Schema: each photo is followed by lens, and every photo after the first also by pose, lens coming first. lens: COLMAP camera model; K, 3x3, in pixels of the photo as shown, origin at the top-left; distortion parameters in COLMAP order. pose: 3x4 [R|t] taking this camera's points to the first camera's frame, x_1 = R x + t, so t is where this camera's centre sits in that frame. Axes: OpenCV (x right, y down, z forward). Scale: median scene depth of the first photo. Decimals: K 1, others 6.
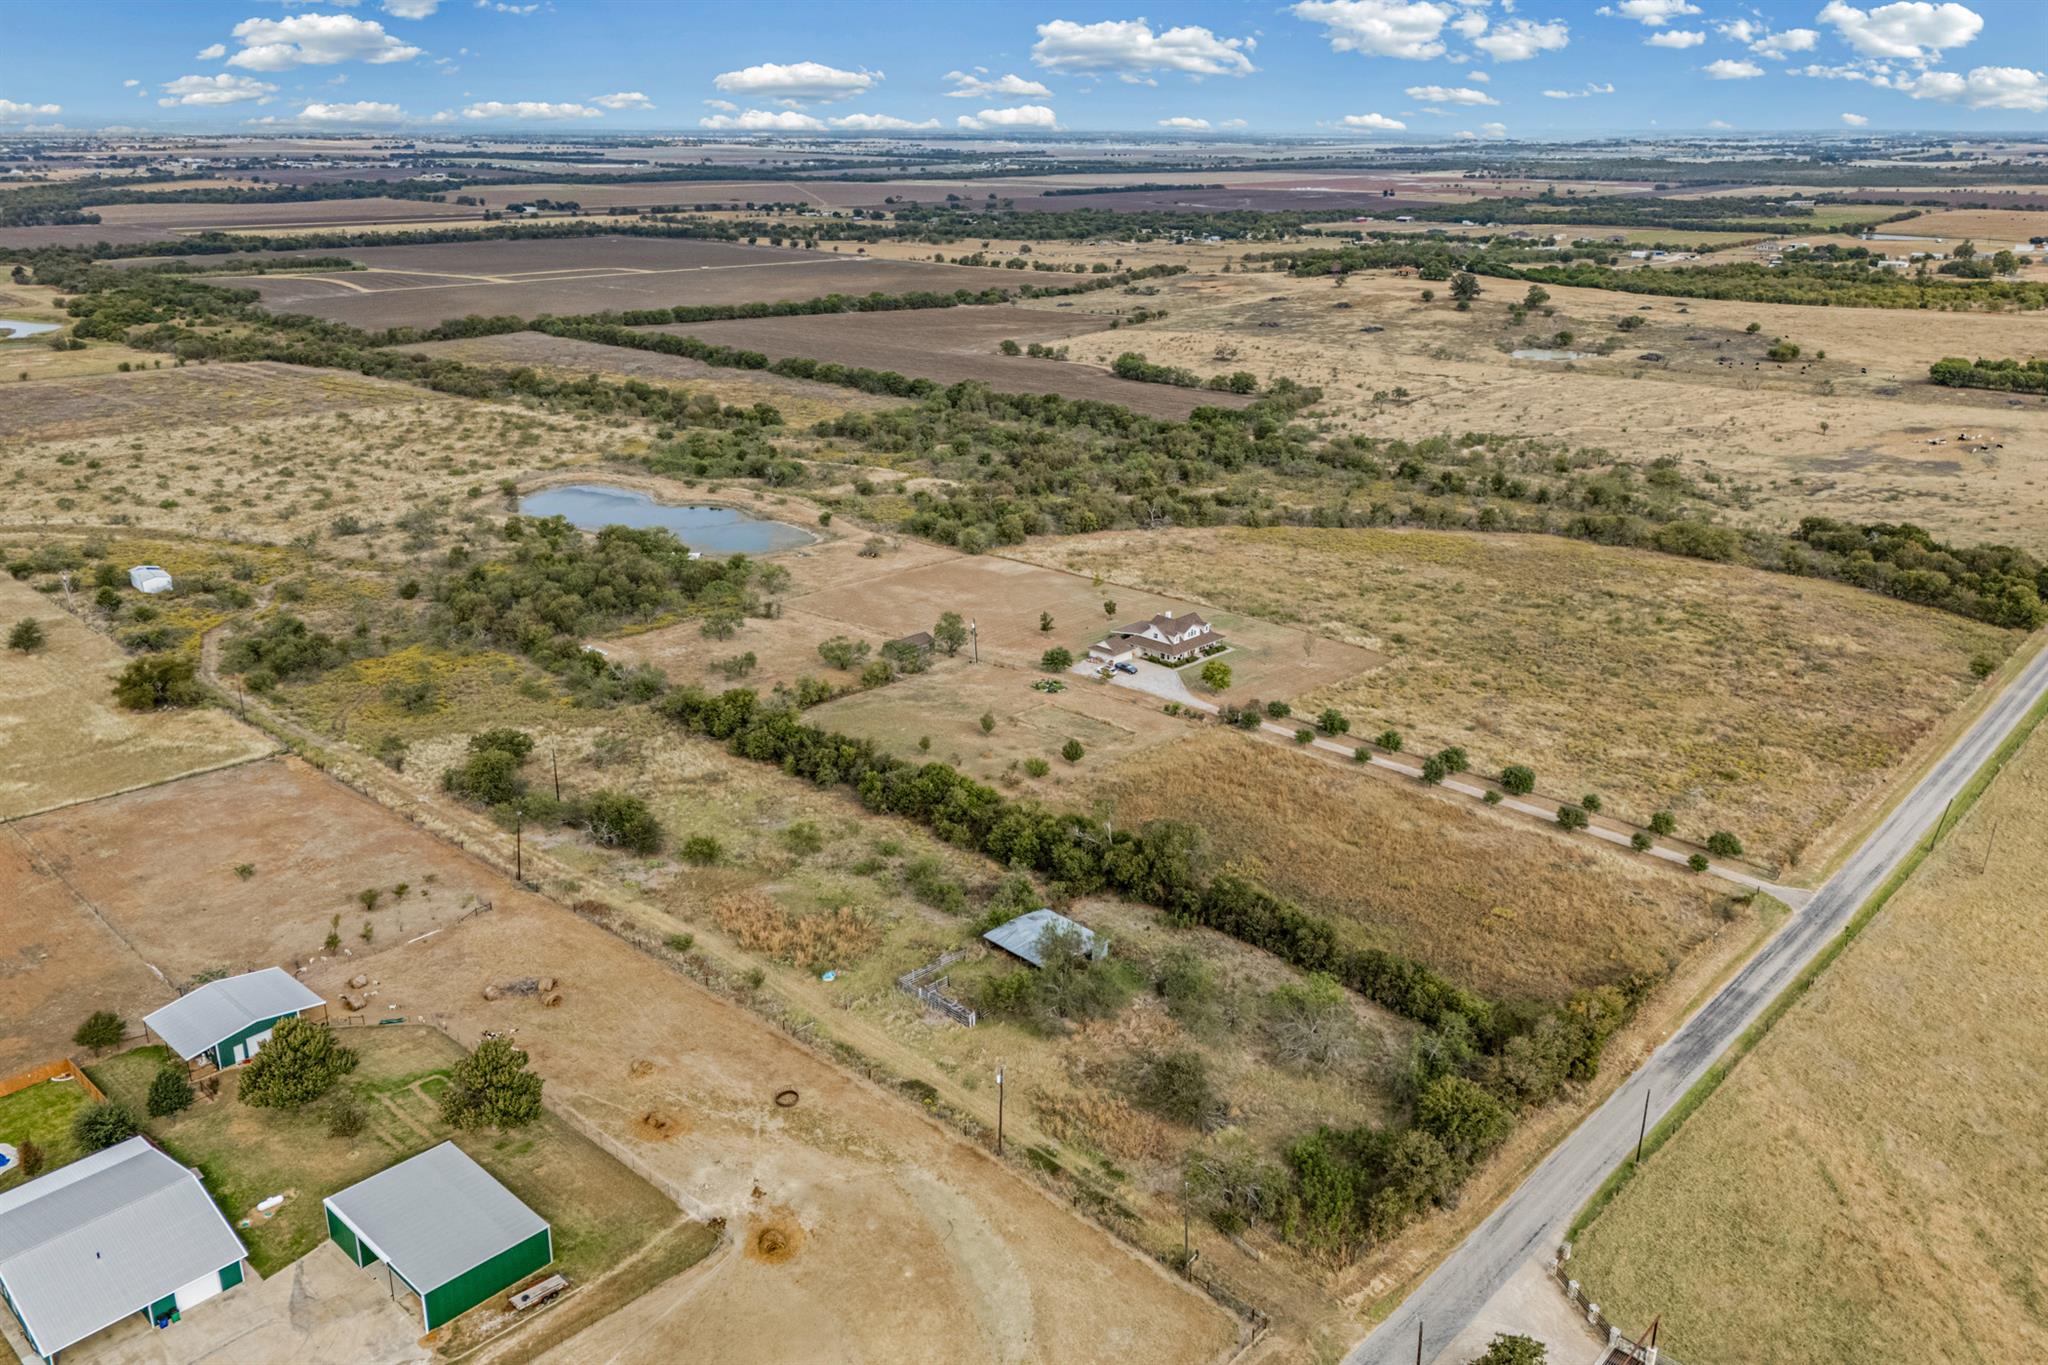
lens RADIAL K [[1503.4, 0, 1029.7], [0, 1503.4, 678.0], [0, 0, 1]] dist [0.068361, -0.063258]
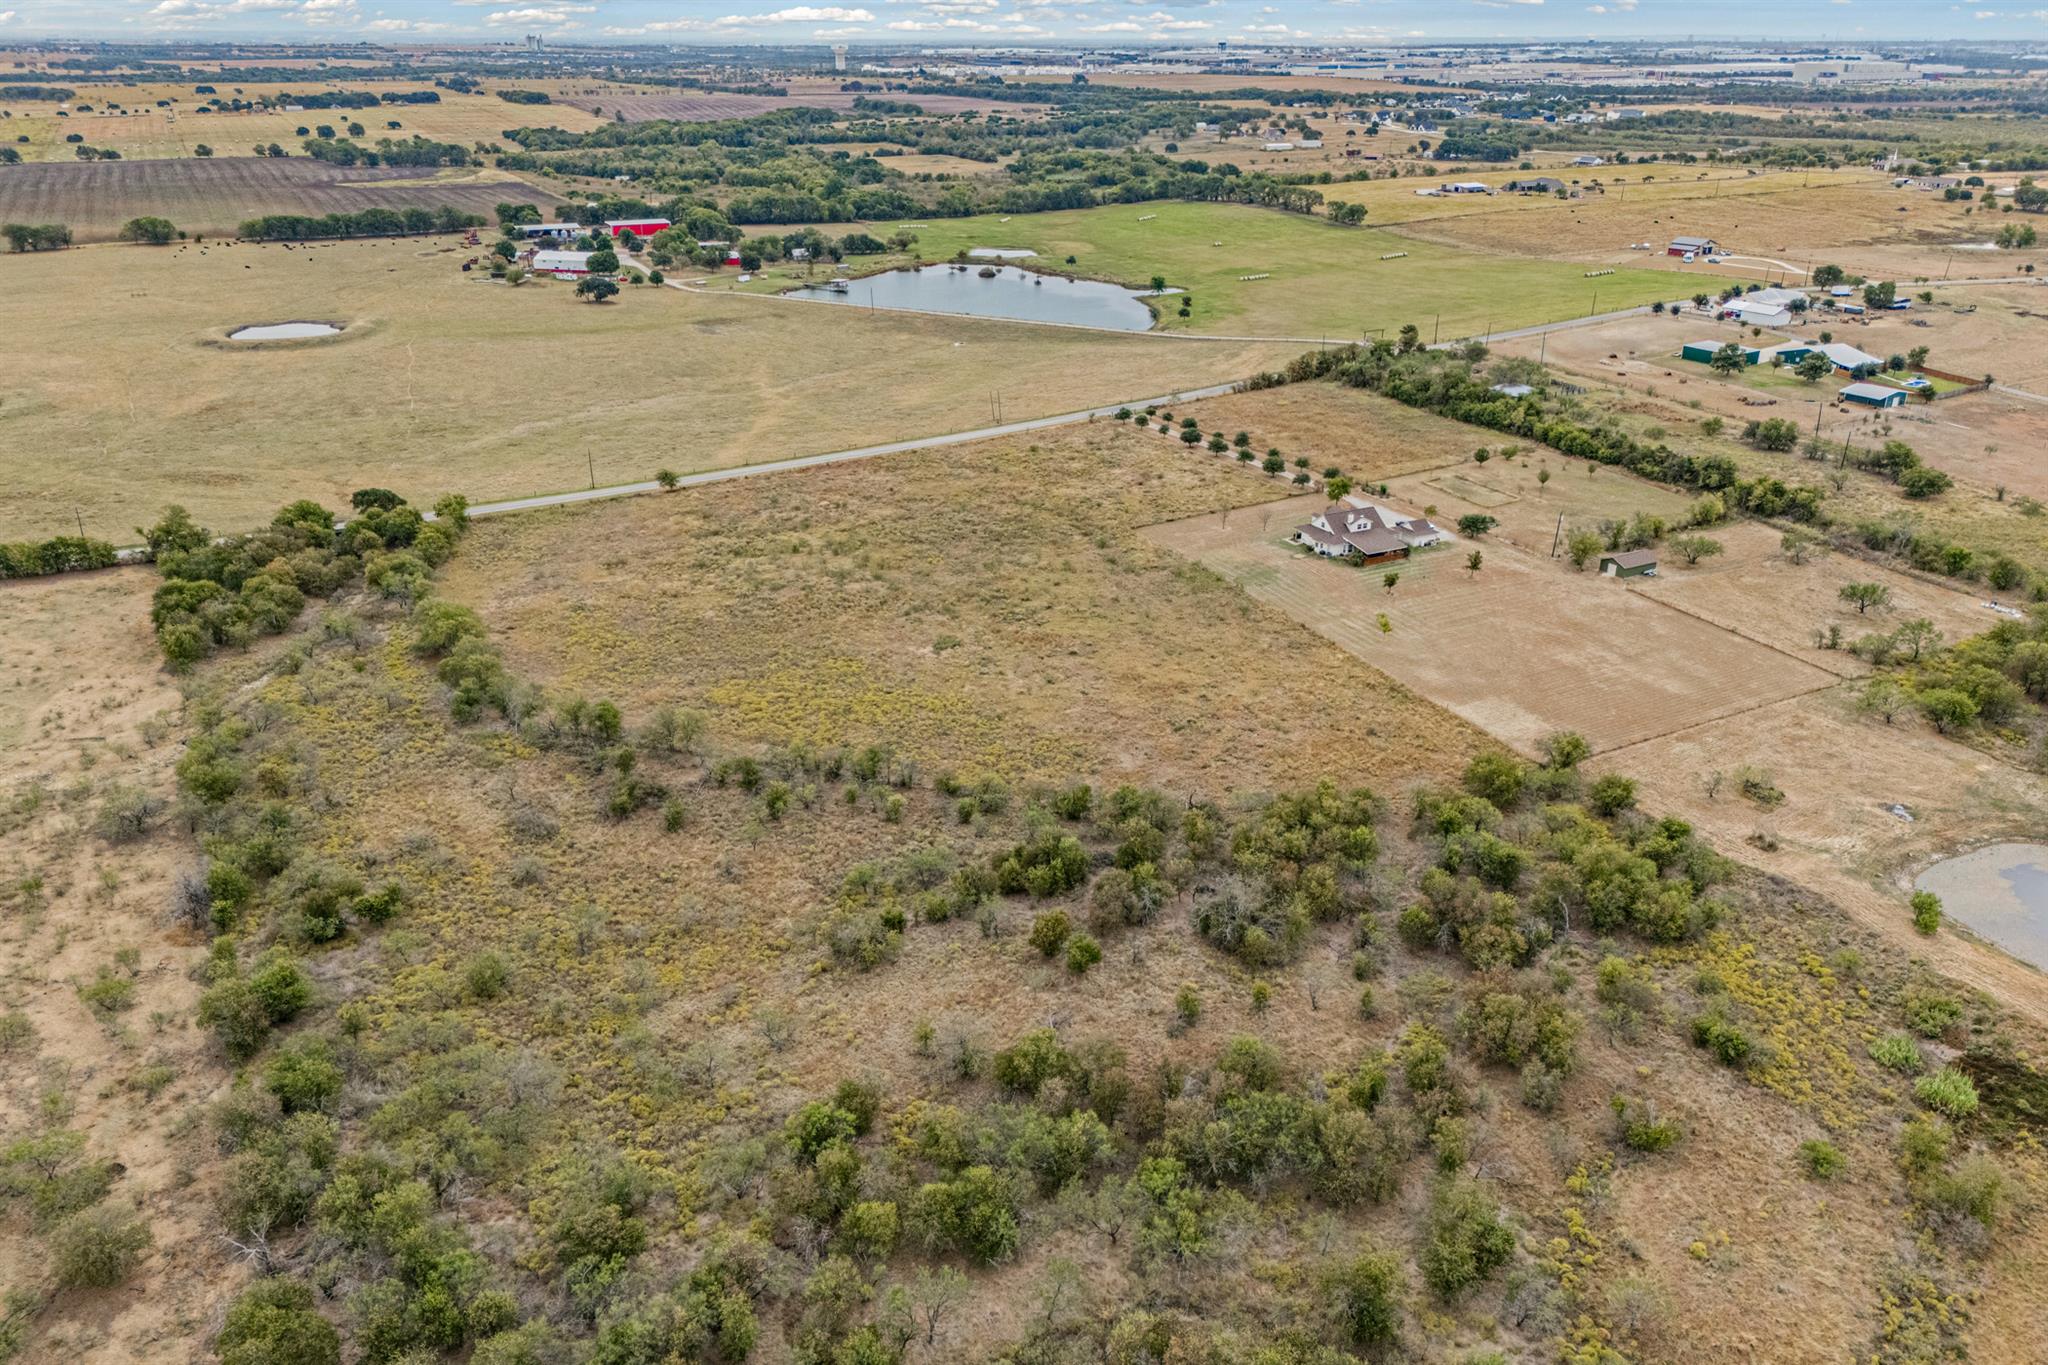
lens RADIAL K [[1503.4, 0, 1029.7], [0, 1503.4, 678.0], [0, 0, 1]] dist [0.068361, -0.063258]
pose [[-0.948738, -0.133030, 0.286704, -0.001182], [0.100632, 0.732764, 0.673001, -0.139044], [-0.299616, 0.667353, -0.681814, 0.383450]]
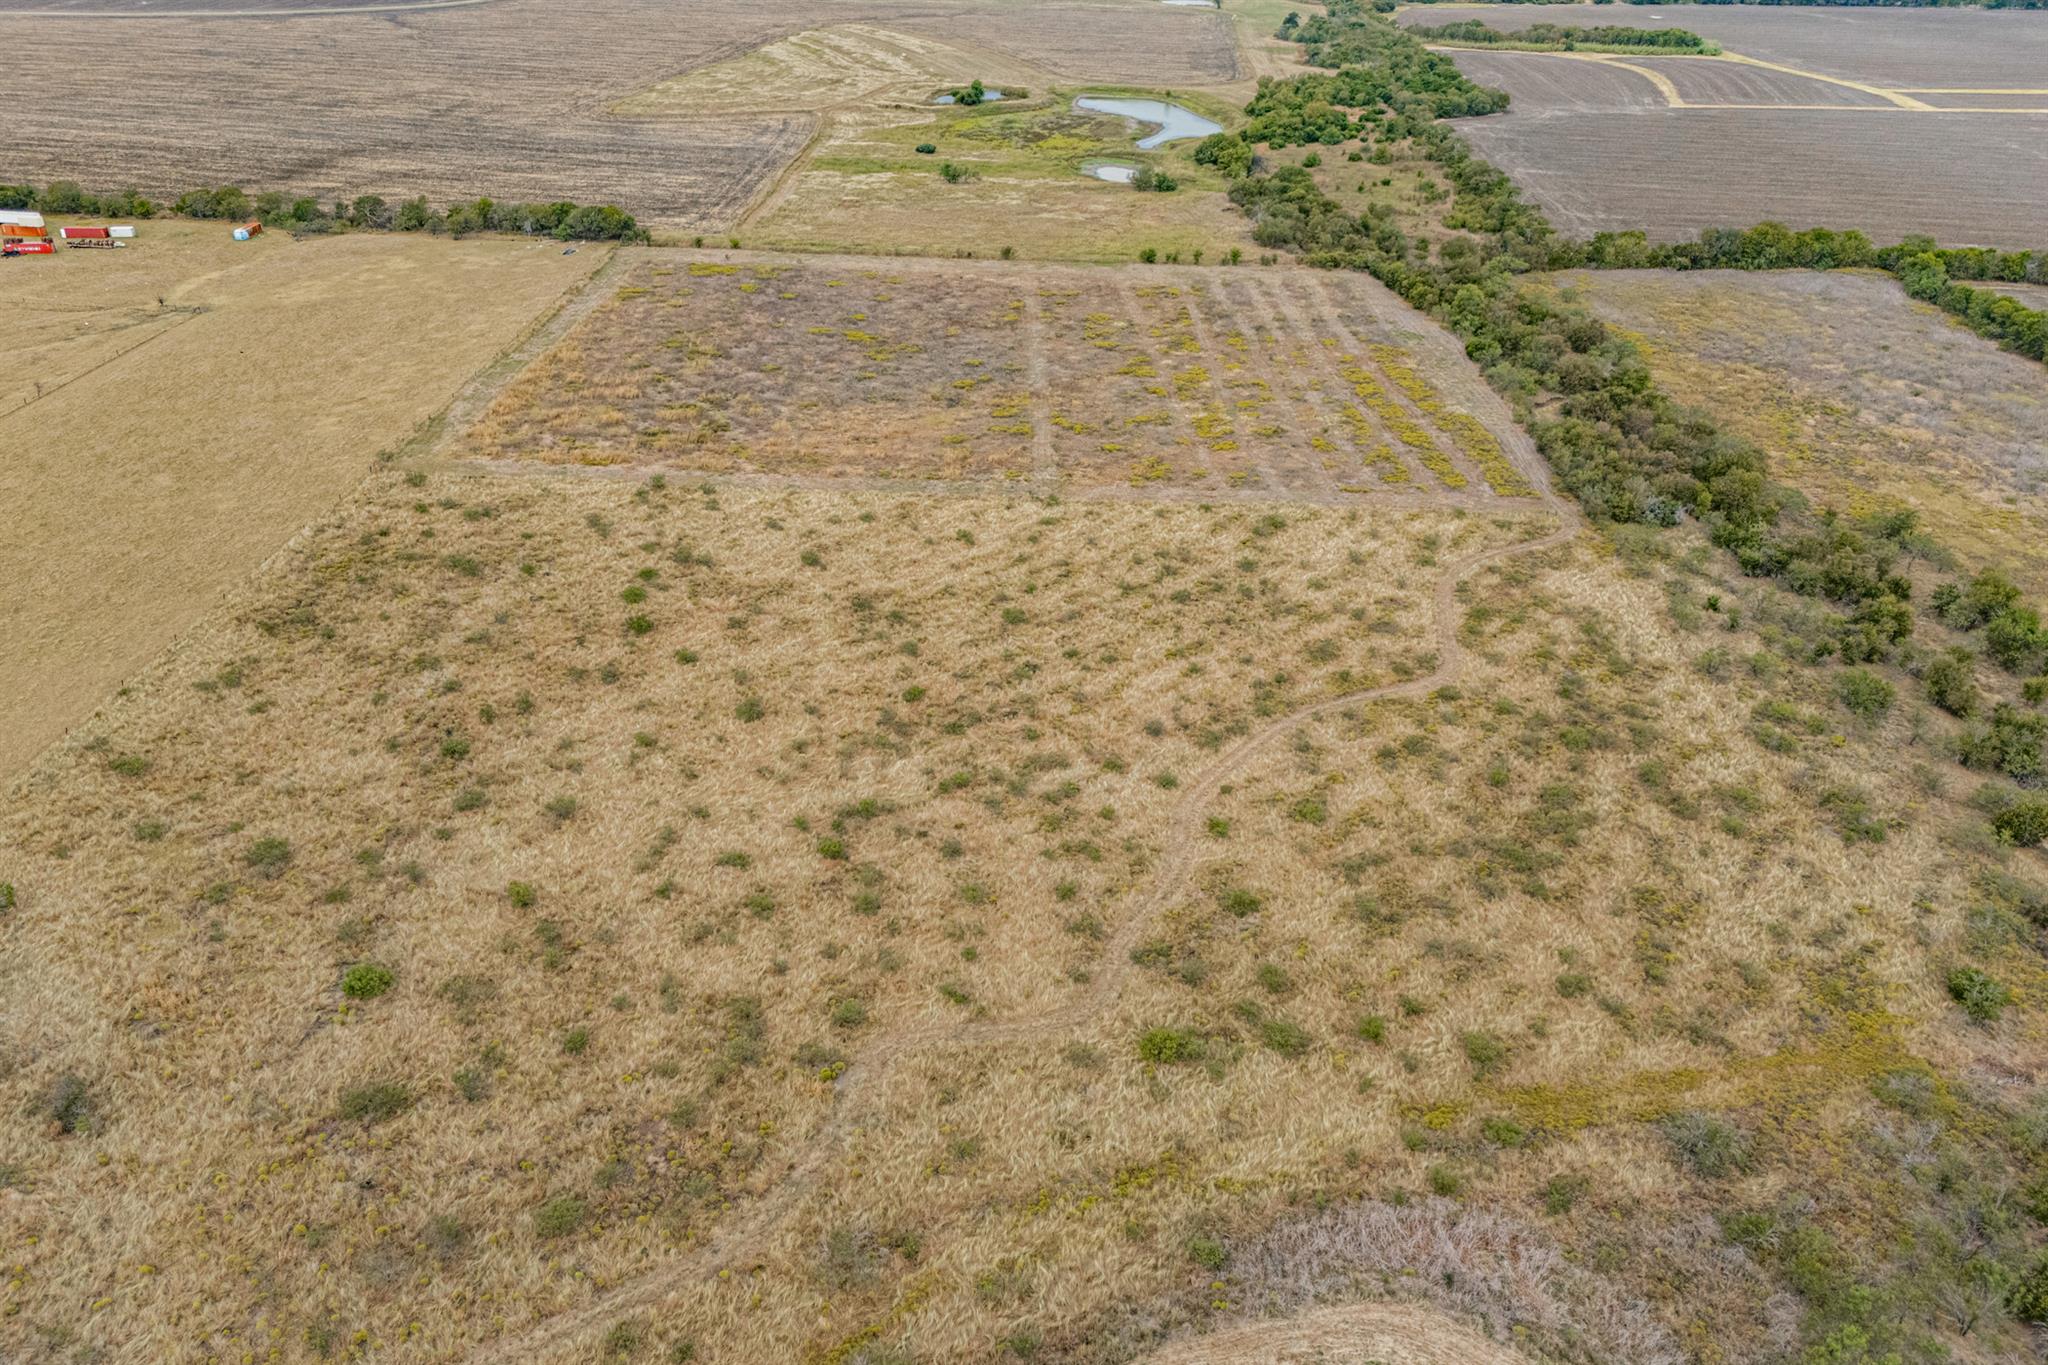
lens RADIAL K [[1534.8, 0, 1029.5], [0, 1534.8, 713.9], [0, 0, 1]] dist [0.036975, -0.007304]
pose [[0.661265, 0.388055, -0.641983, -0.071622], [-0.267127, 0.921516, 0.281873, -0.093562], [0.700979, -0.014902, 0.713026, 0.247676]]
